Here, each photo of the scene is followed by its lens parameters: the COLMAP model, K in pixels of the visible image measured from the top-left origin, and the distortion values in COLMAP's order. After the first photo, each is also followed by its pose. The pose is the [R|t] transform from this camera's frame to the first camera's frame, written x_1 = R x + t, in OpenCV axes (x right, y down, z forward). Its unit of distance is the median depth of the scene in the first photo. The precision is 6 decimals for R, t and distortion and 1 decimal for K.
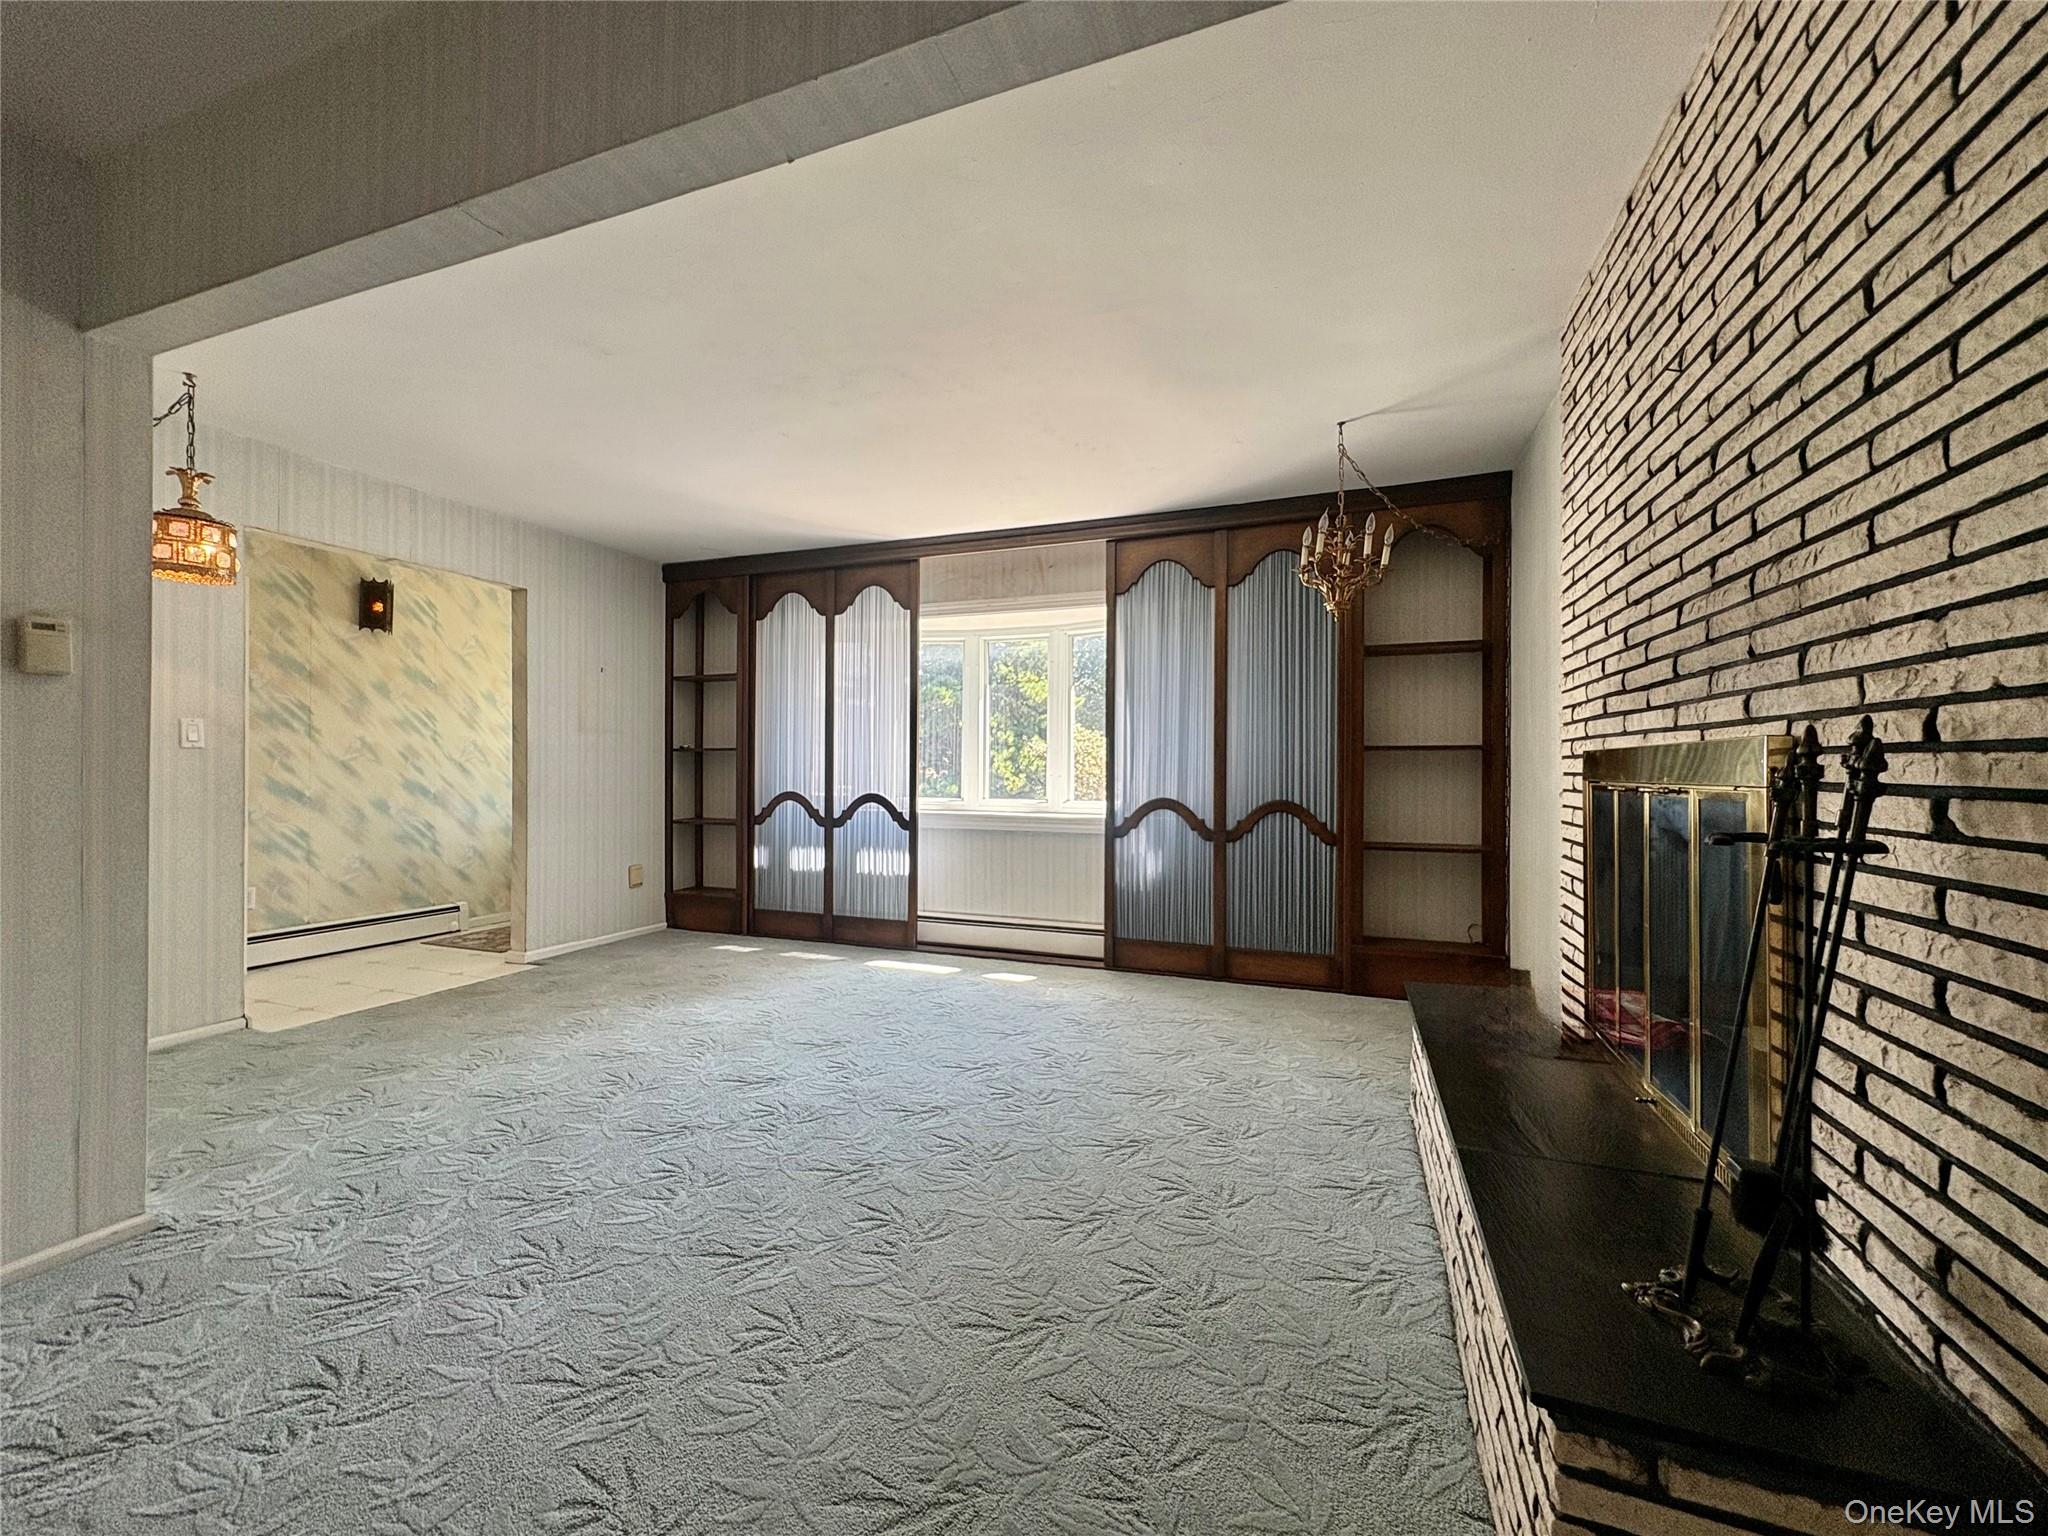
lens RADIAL K [[834.5, 0, 1021.3], [0, 834.5, 764.4], [0, 0, 1]] dist [-0.018027, 0.000112]
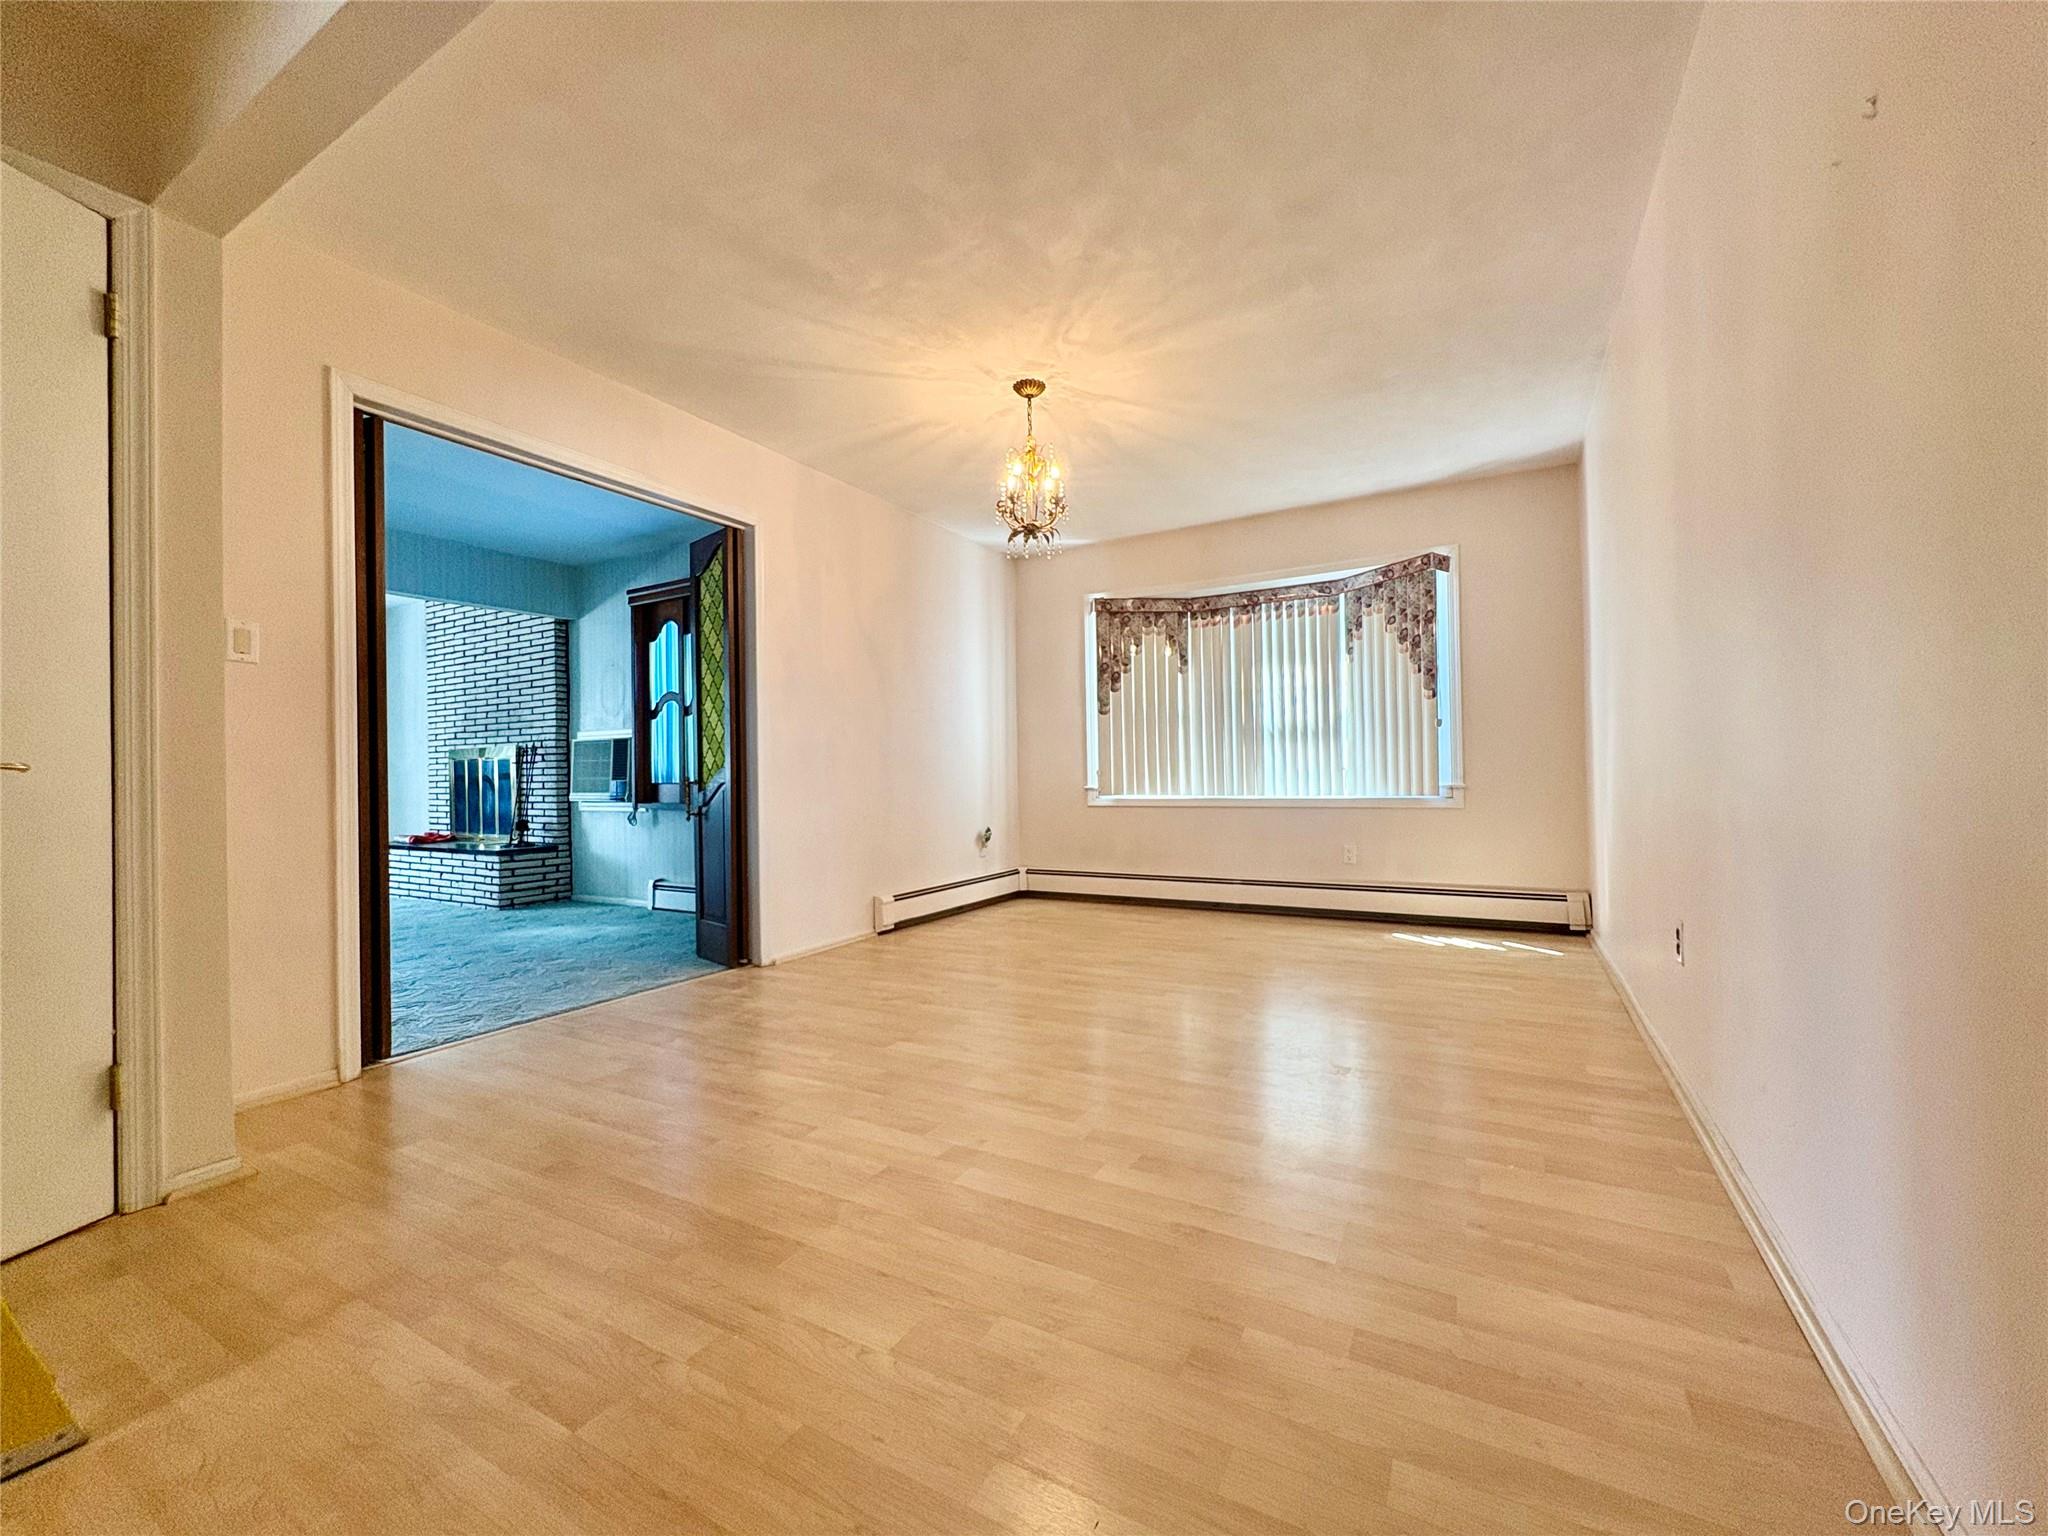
lens RADIAL K [[834.5, 0, 1020.7], [0, 834.5, 767.7], [0, 0, 1]] dist [-0.018027, 0.000112]
pose [[0.164679, 0.001119, 0.986346, -4.651331], [0.012281, 0.999920, -0.003185, 0.200493], [-0.986271, 0.012638, 0.164652, -3.749336]]
